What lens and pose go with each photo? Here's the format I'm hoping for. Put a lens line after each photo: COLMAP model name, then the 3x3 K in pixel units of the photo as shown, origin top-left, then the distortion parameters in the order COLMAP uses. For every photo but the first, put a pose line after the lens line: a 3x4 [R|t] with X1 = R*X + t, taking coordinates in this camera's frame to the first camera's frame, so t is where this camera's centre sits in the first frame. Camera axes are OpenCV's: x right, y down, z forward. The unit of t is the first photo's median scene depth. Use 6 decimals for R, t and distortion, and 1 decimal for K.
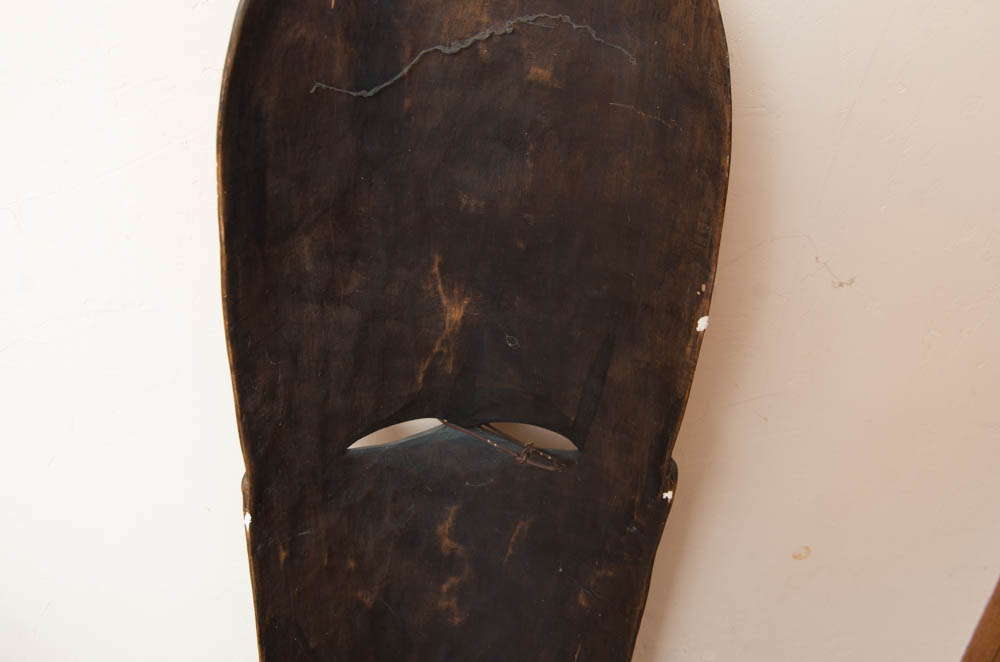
lens RADIAL K [[1107.5, 0, 500.0], [0, 1107.5, 331.0], [0, 0, 1]] dist [0.000619, 0.002422]
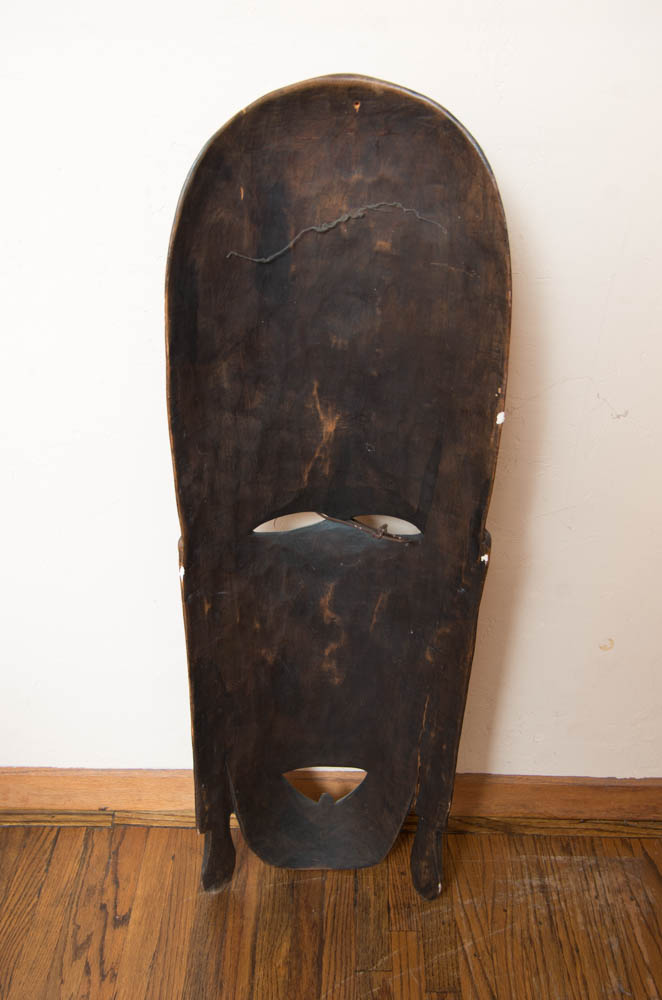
lens RADIAL K [[953.4, 0, 331.0], [0, 953.4, 500.0], [0, 0, 1]] dist [-0.007342, -0.022103]
pose [[0.997325, -0.005297, -0.072897, 0.052108], [-0.000605, 0.996738, -0.080708, 0.185591], [0.073086, 0.080536, 0.994069, -0.206987]]
